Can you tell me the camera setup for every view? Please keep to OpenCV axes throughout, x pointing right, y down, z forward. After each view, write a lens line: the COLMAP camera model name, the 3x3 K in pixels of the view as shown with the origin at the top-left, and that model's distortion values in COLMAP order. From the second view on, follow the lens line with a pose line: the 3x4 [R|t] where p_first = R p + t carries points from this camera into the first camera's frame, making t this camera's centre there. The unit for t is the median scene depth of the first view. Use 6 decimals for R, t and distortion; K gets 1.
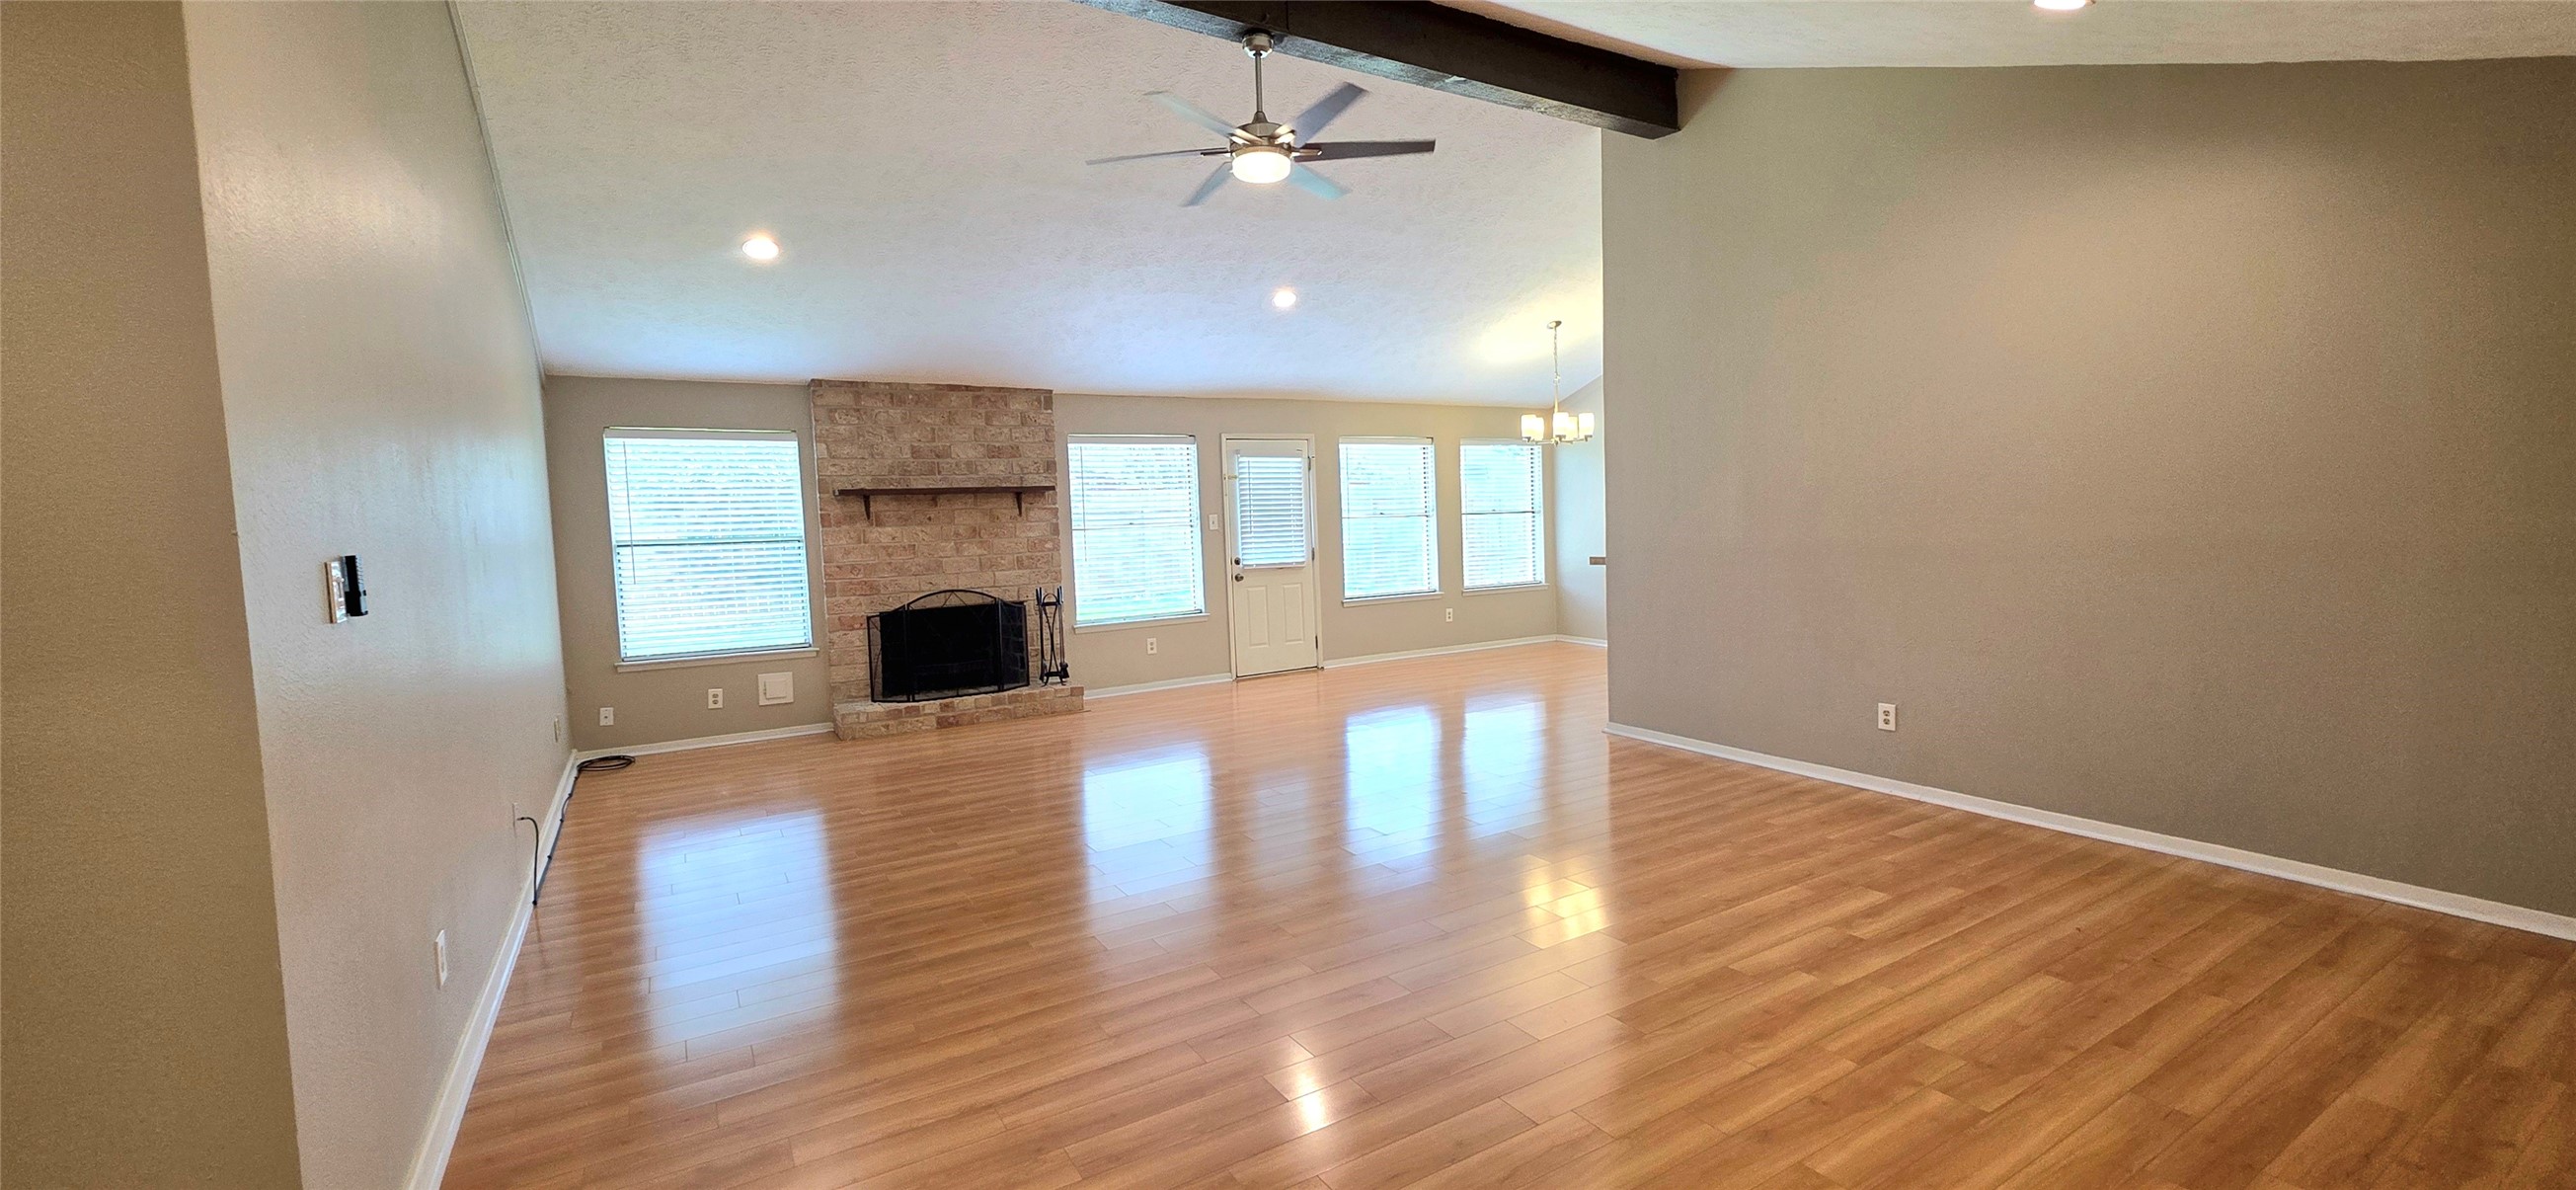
lens RADIAL K [[1038.1, 0, 1288.0], [0, 1038.1, 595.0], [0, 0, 1]] dist [0.000169, 0.000005]
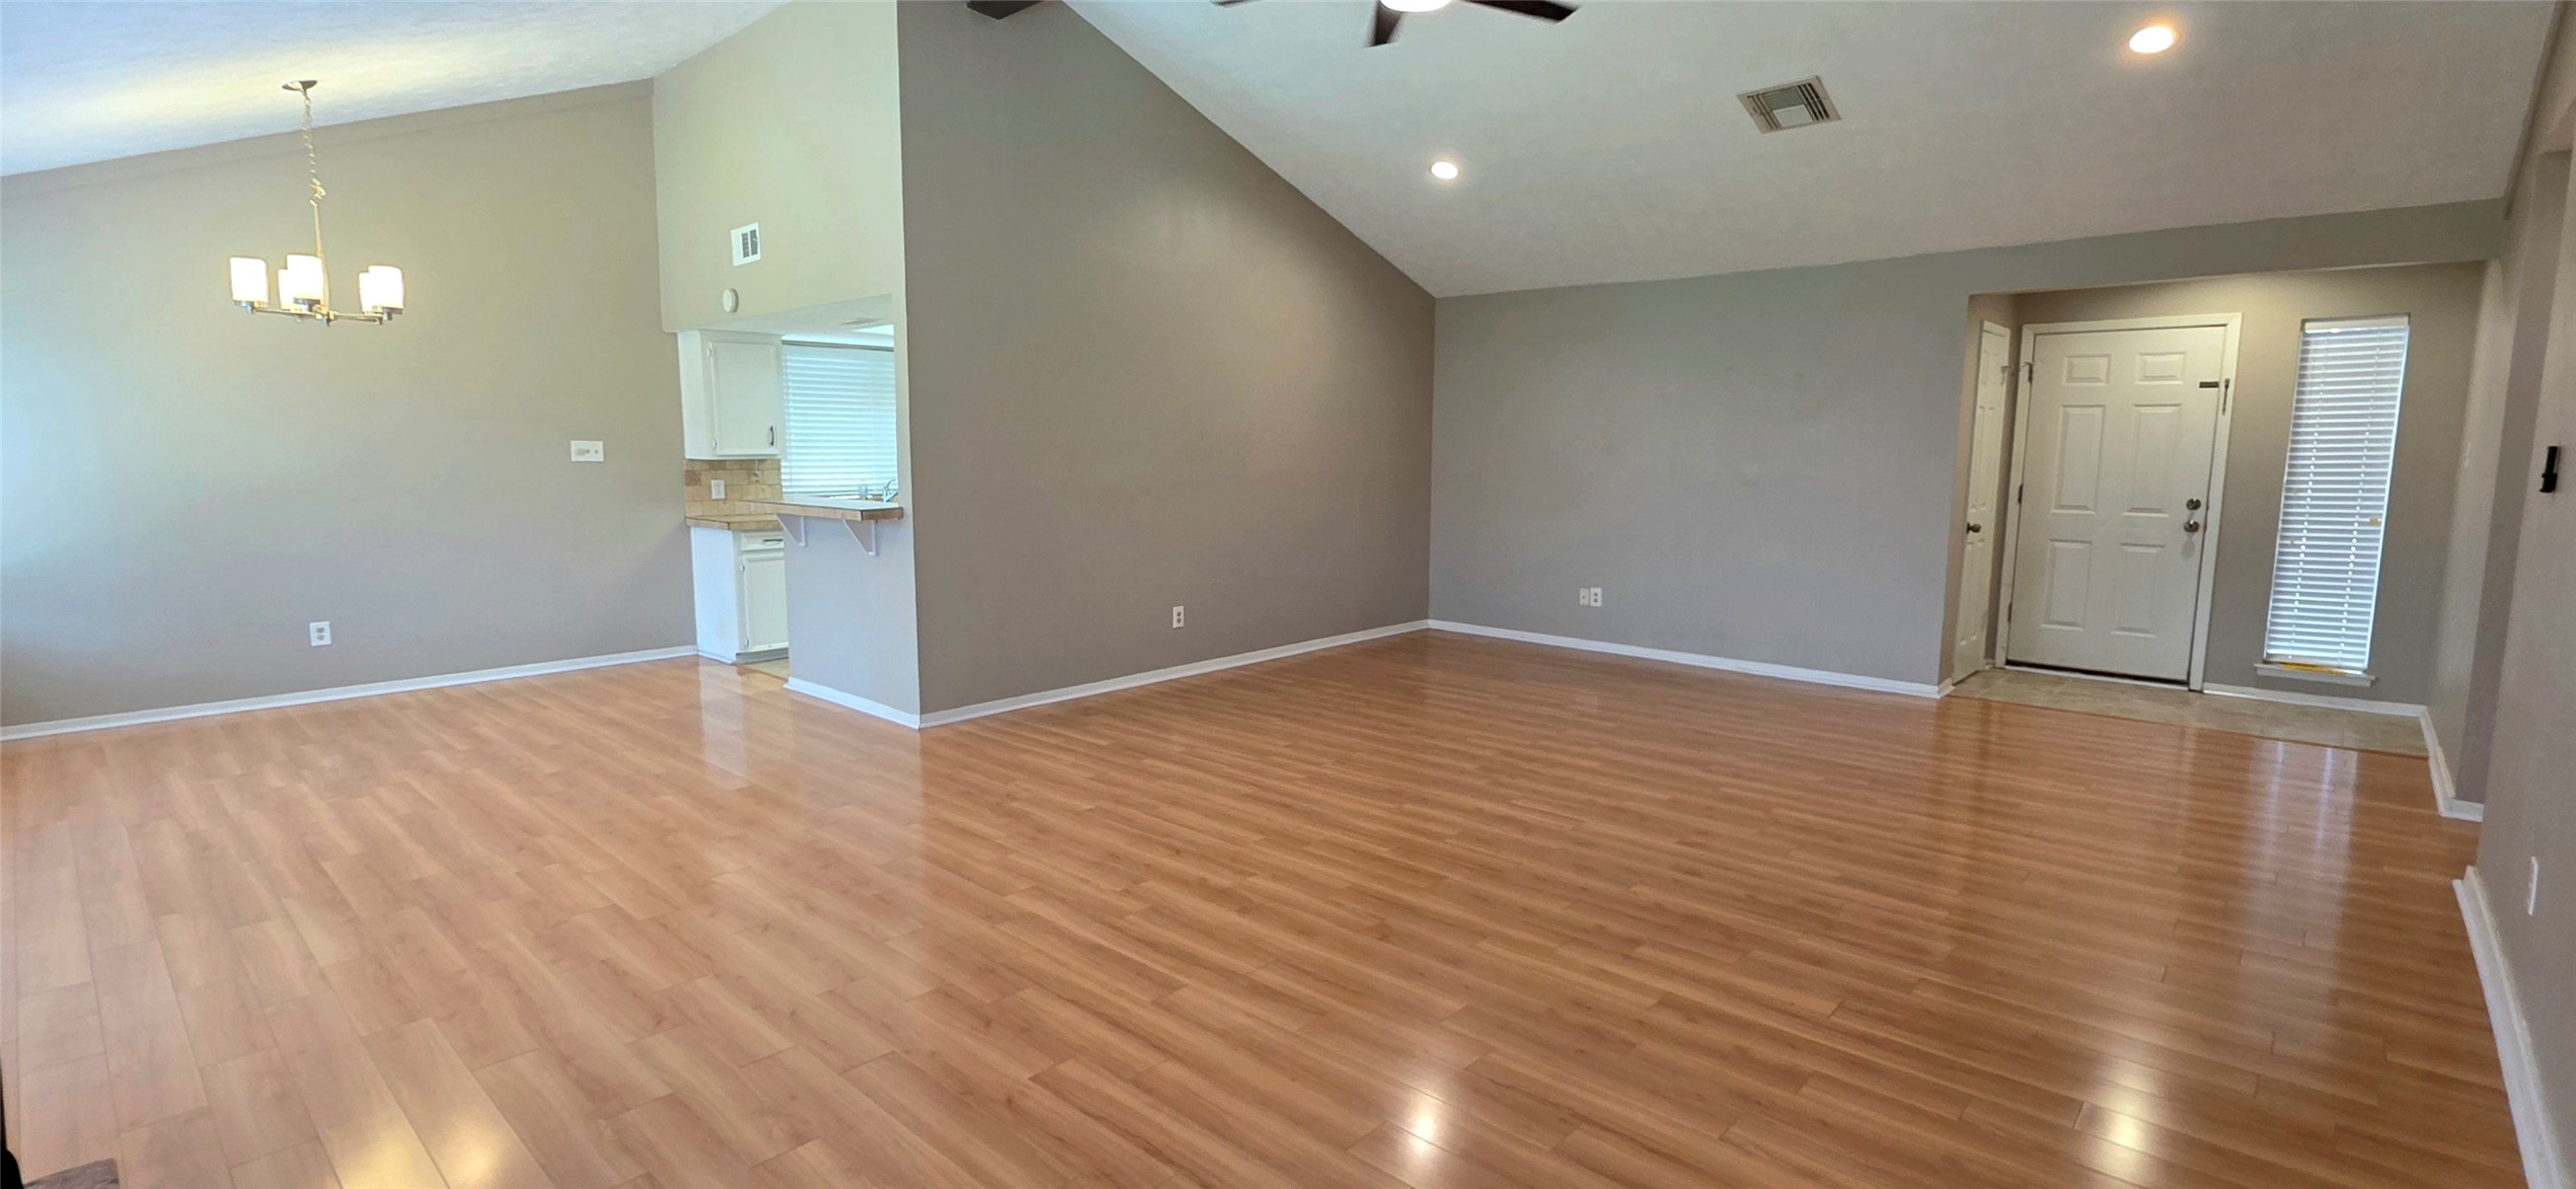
lens RADIAL K [[1146.8, 0, 1346.2], [0, 1146.8, 591.1], [0, 0, 1]] dist [-0.000022, 0.000057]
pose [[-0.314862, -0.090713, 0.944793, -0.872943], [0.077101, 0.989688, 0.120718, -0.070566], [-0.946001, 0.110854, -0.304621, 1.390282]]
